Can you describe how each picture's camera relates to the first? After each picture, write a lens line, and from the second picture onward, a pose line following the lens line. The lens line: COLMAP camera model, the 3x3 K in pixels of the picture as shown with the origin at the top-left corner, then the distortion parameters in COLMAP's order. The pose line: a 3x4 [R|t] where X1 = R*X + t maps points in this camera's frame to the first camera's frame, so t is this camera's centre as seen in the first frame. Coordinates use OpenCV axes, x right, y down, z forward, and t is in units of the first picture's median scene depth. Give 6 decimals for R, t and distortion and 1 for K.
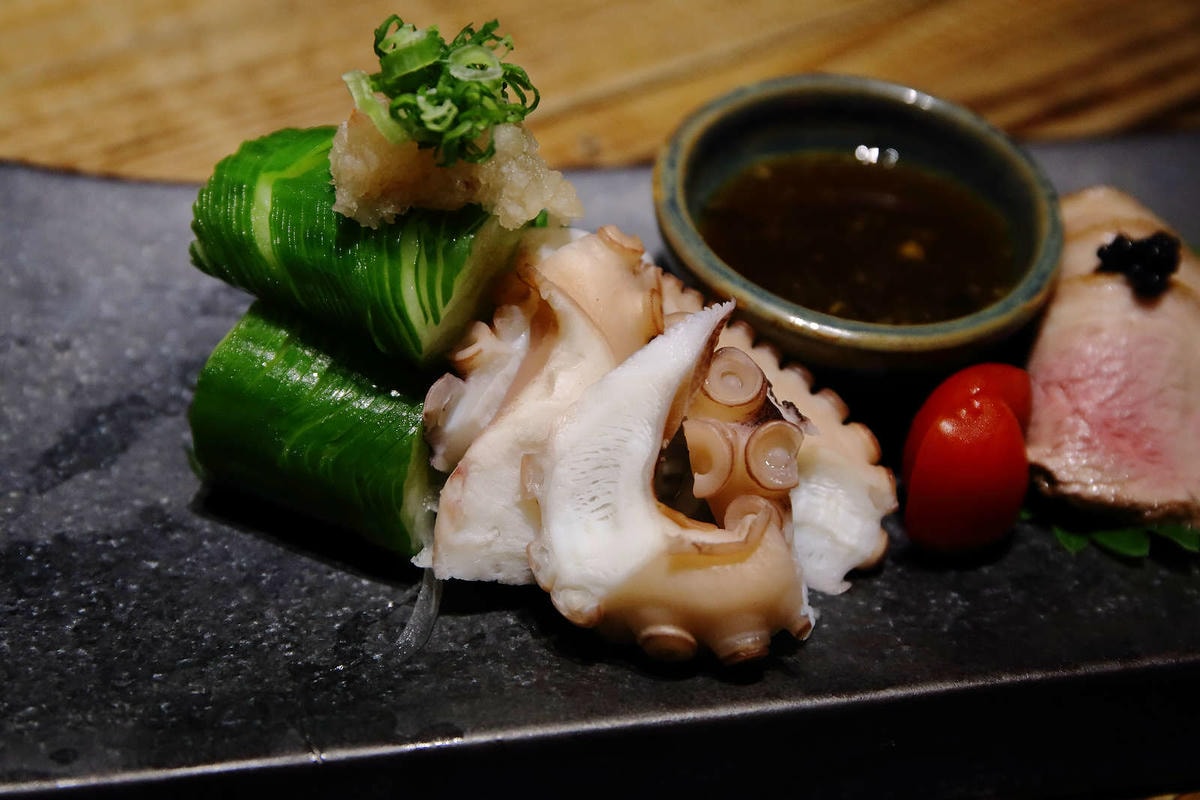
lens RADIAL K [[2065.0, 0, 600.0], [0, 2065.0, 400.0], [0, 0, 1]] dist [0.021772, 0.179936]
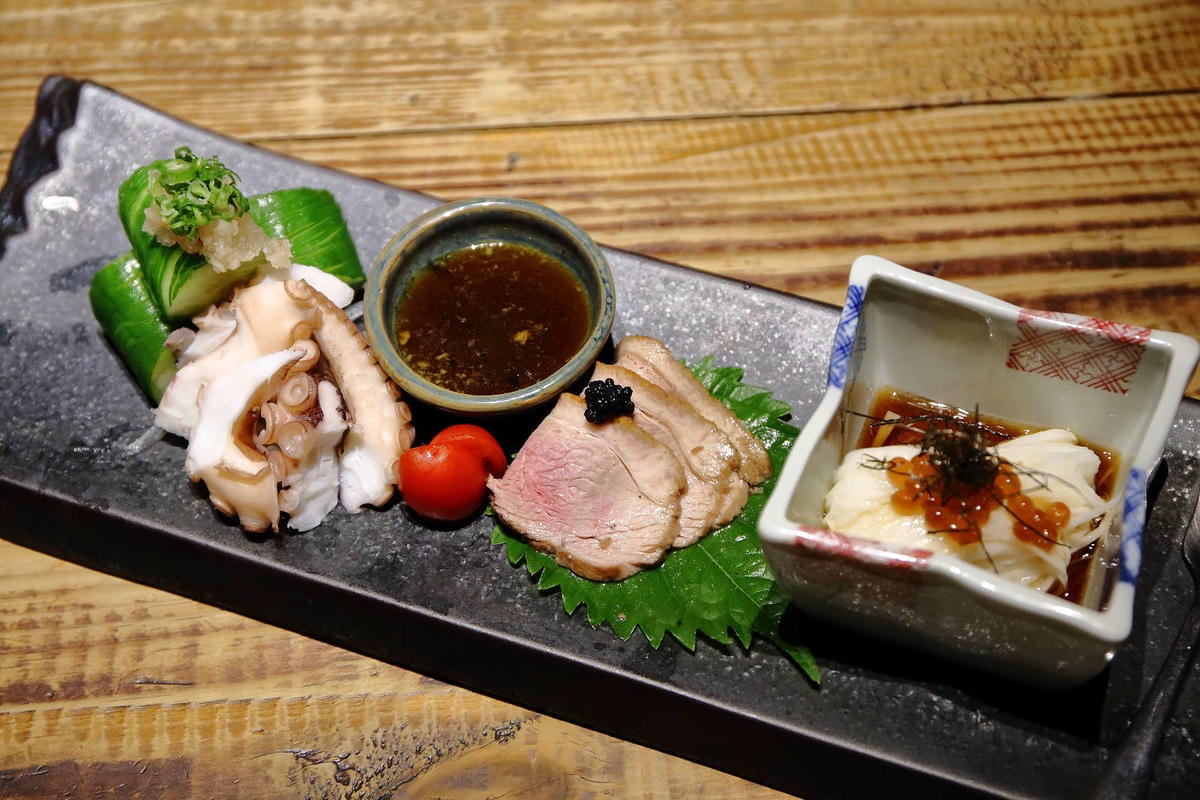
lens RADIAL K [[2065.0, 0, 600.0], [0, 2065.0, 400.0], [0, 0, 1]] dist [0.021772, 0.179936]
pose [[0.845319, 0.385471, -0.369931, 0.908316], [-0.283804, 0.910624, 0.300365, -0.587092], [0.452650, -0.148917, 0.879165, -0.463554]]
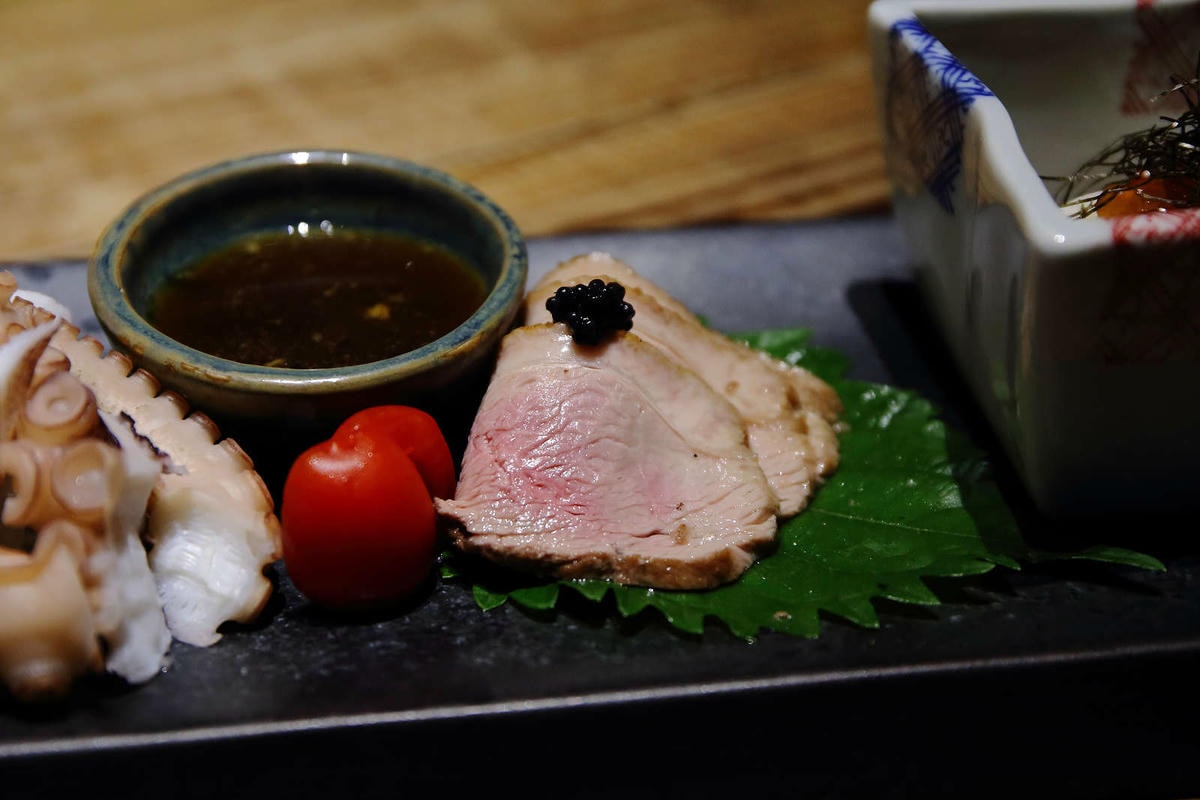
lens RADIAL K [[2065.0, 0, 600.0], [0, 2065.0, 400.0], [0, 0, 1]] dist [0.021772, 0.179936]
pose [[0.996689, -0.014454, -0.080018, 0.360360], [0.001474, 0.987124, -0.159953, 0.131065], [0.081299, 0.159305, 0.983876, 0.078492]]
